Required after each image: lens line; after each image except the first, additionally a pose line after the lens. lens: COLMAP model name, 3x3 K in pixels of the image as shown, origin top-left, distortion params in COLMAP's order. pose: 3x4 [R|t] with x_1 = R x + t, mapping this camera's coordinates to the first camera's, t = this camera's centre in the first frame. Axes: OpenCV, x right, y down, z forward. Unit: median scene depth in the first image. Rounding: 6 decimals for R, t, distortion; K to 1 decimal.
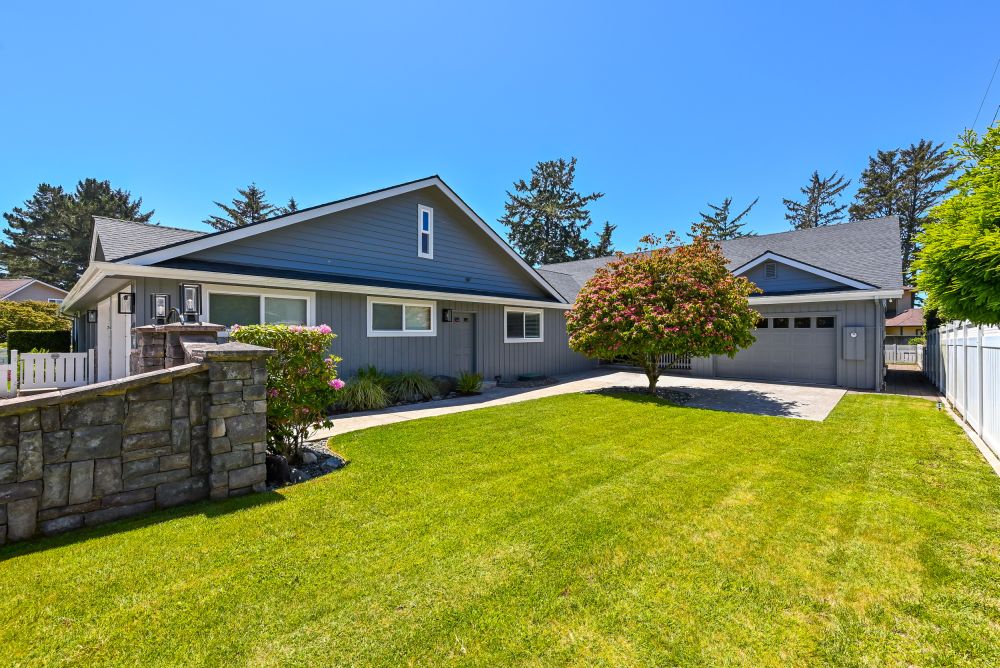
lens RADIAL K [[401.5, 0, 501.8], [0, 401.5, 334.9], [0, 0, 1]] dist [0.000706, -0.000322]
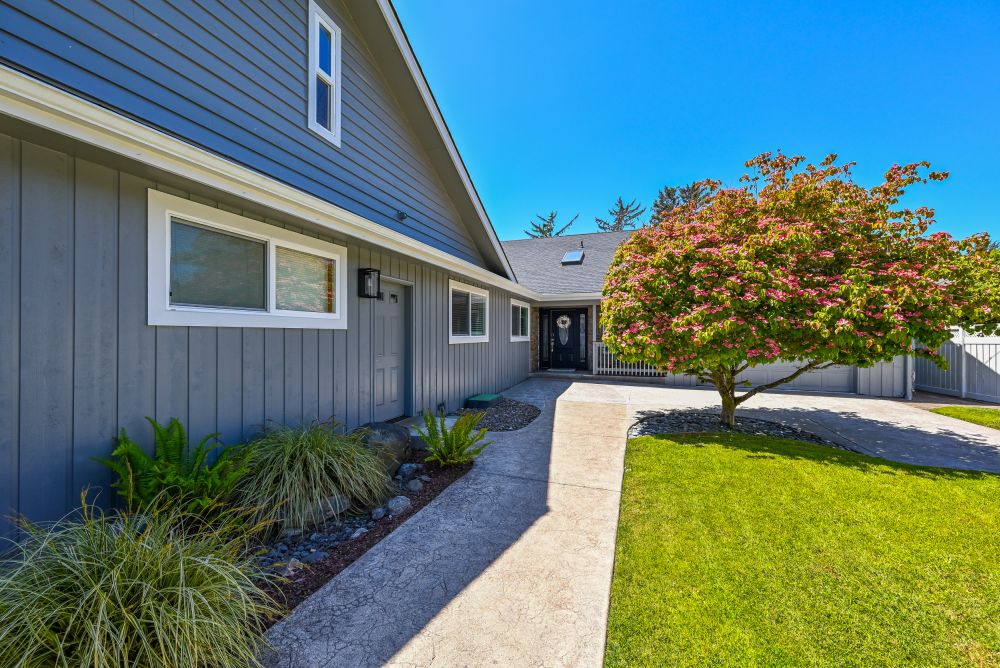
lens RADIAL K [[401.5, 0, 492.0], [0, 401.5, 334.5], [0, 0, 1]] dist [0.000706, -0.000322]
pose [[0.922400, 0.002273, 0.386228, -0.170460], [-0.000669, 0.999991, -0.004288, 0.009632], [-0.386234, 0.003697, 0.922393, 0.496510]]
